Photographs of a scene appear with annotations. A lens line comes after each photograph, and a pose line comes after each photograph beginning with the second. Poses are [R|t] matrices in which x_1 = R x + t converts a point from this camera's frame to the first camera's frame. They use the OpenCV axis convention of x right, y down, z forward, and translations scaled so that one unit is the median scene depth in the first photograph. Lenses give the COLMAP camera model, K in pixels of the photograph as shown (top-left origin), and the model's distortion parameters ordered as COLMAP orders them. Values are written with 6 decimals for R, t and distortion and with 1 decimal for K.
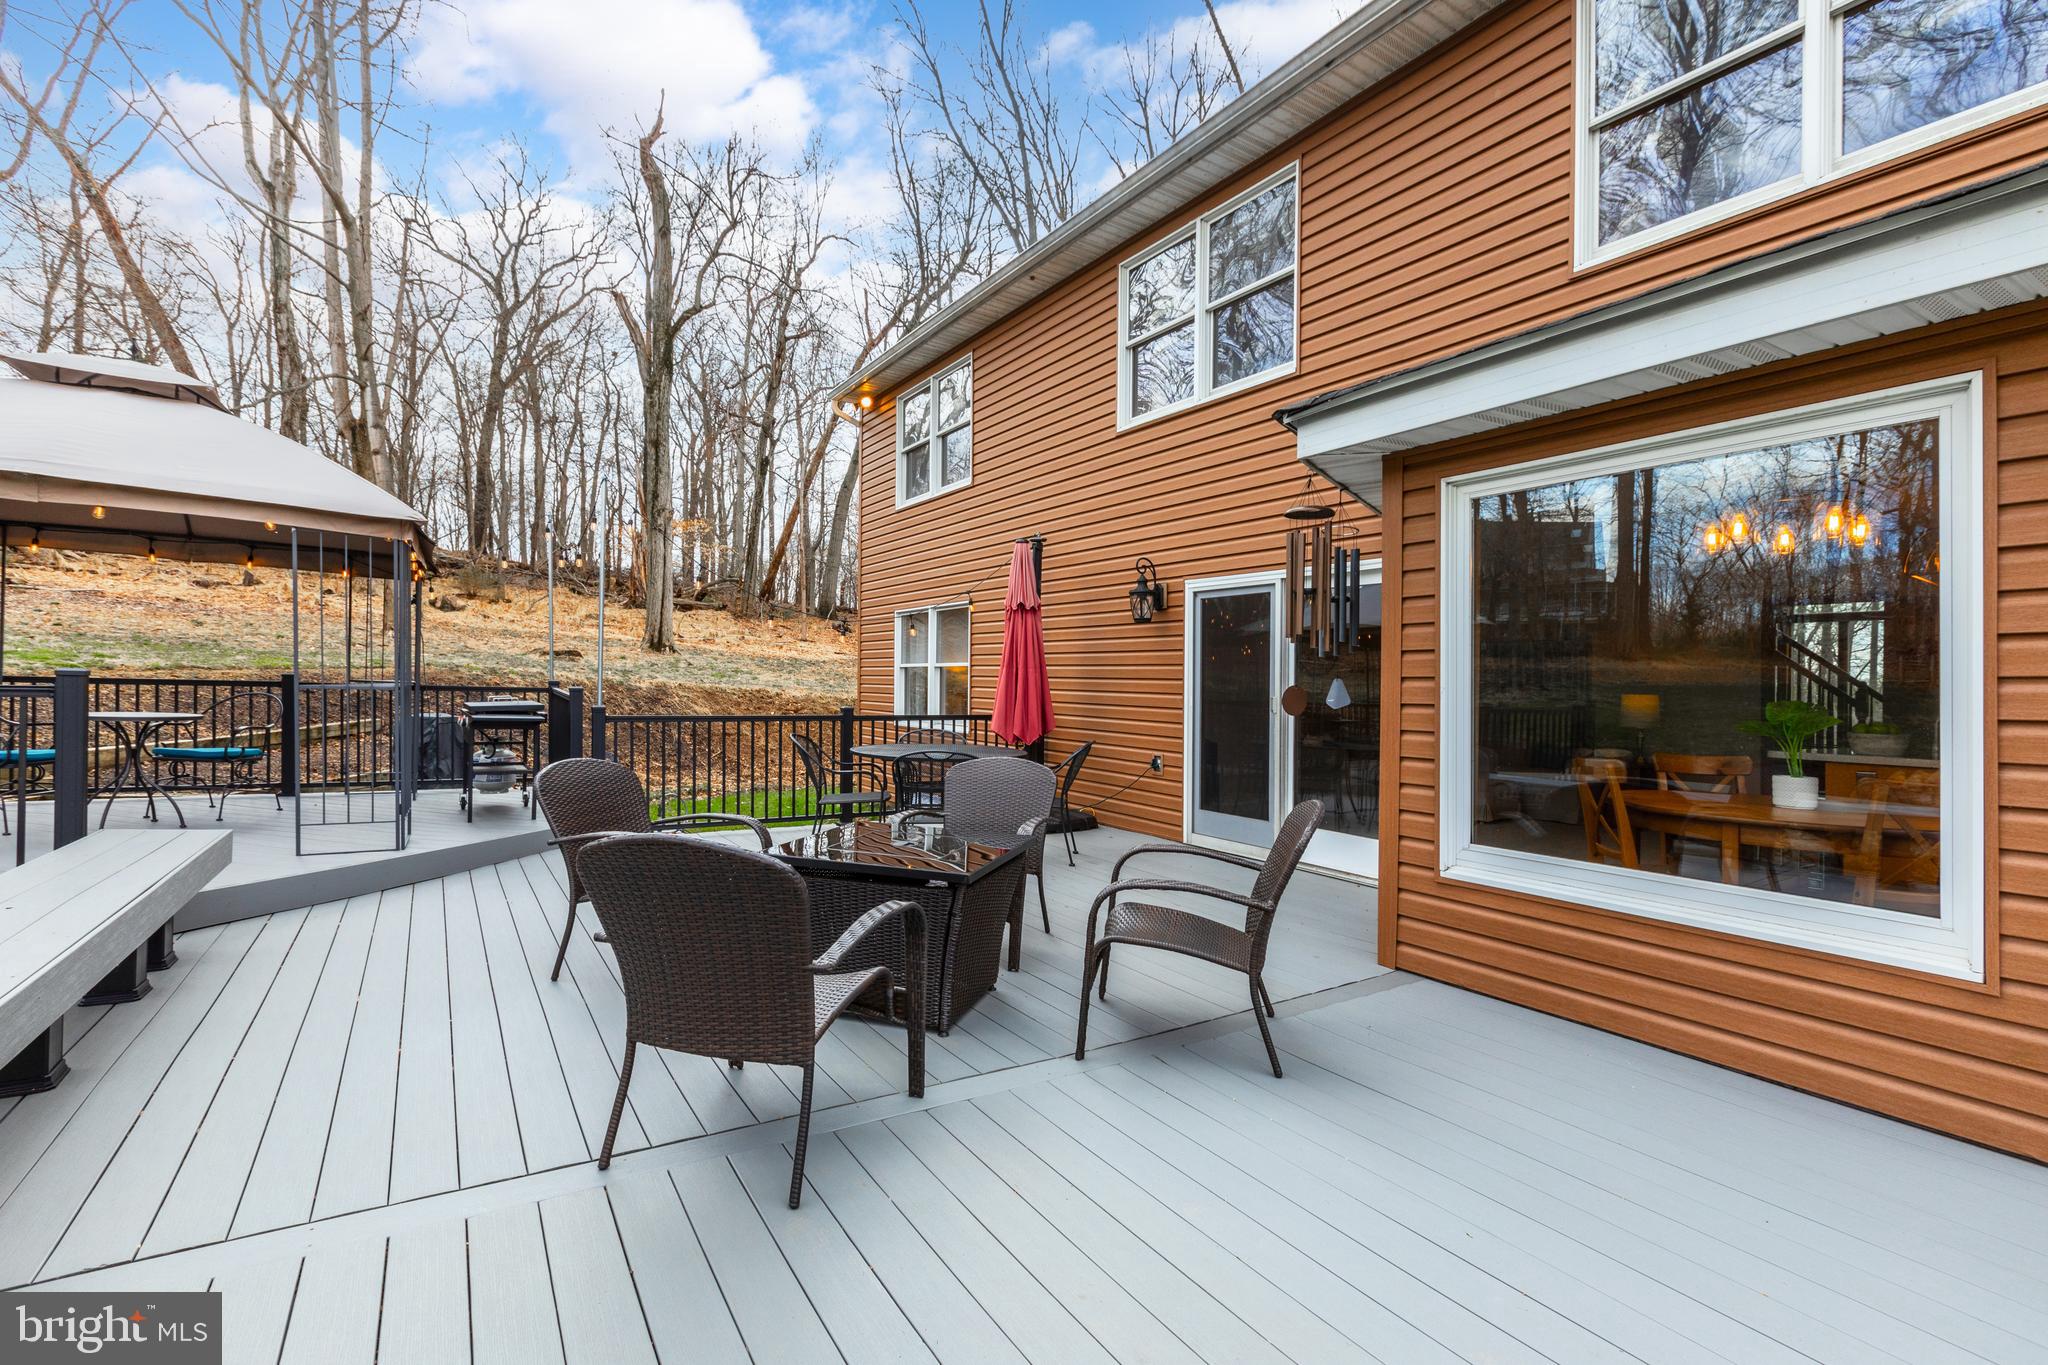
lens RADIAL K [[913.1, 0, 1024.0], [0, 913.1, 682.5], [0, 0, 1]] dist [-0.000969, -0.001408]
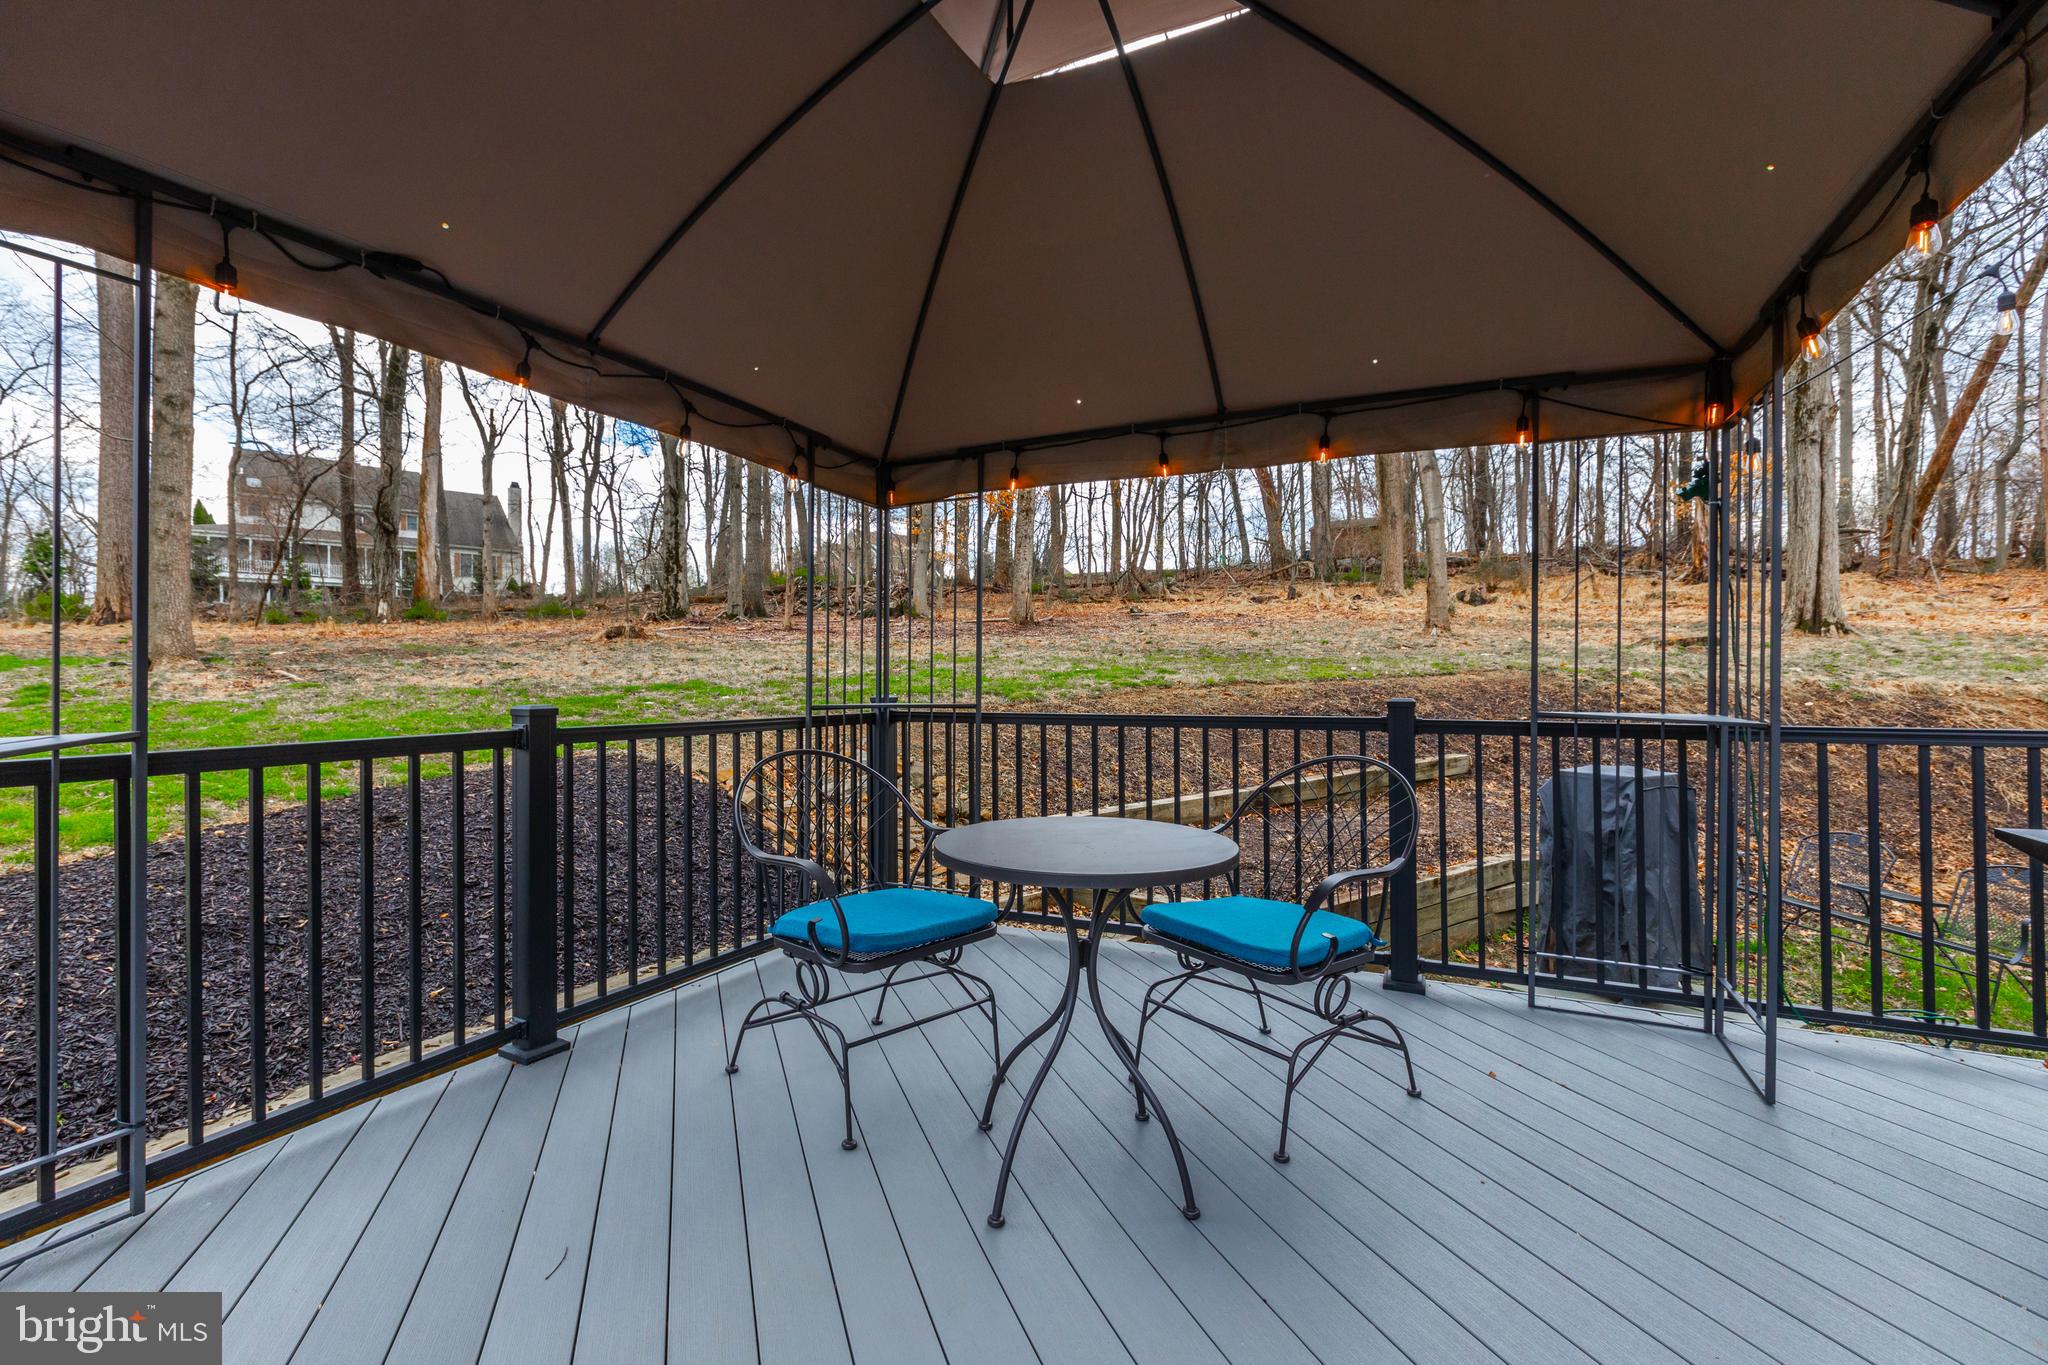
lens RADIAL K [[913.1, 0, 1024.0], [0, 913.1, 682.5], [0, 0, 1]] dist [-0.000969, -0.001408]
pose [[0.548936, -0.025240, -0.835483, -0.106738], [0.025294, 0.999588, -0.013579, -0.003125], [0.835482, -0.013678, 0.549348, 0.121251]]
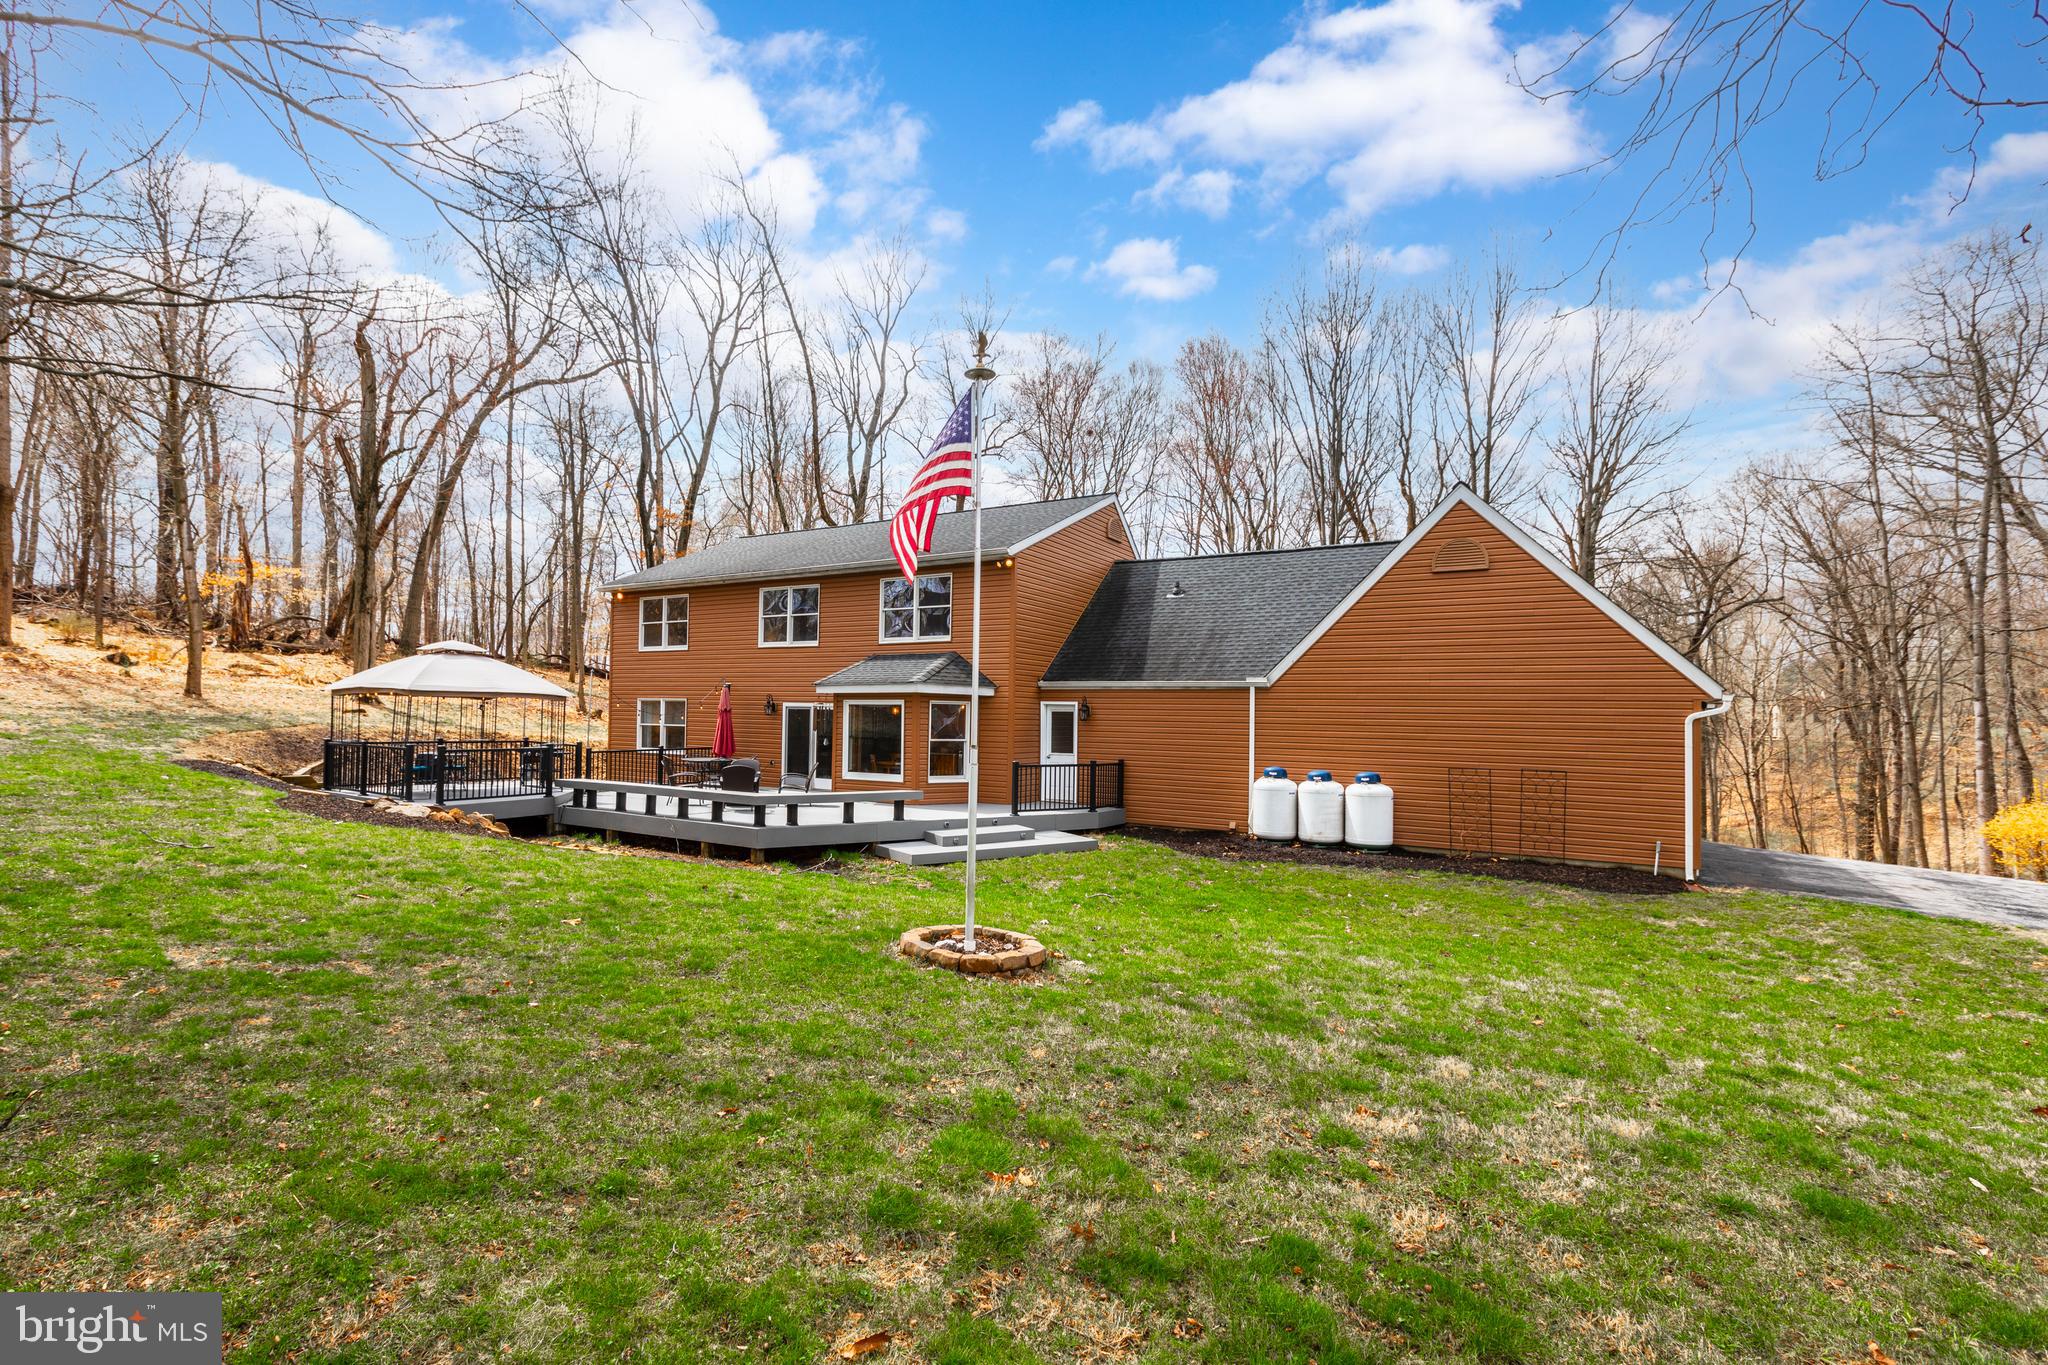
lens RADIAL K [[933.8, 0, 973.4], [0, 933.8, 709.2], [0, 0, 1]] dist [-0.003003, -0.000286]
pose [[0.910240, -0.004097, 0.414062, -0.104624], [0.001463, 0.999977, 0.006678, -0.020985], [-0.414080, -0.005473, 0.910224, -0.410789]]
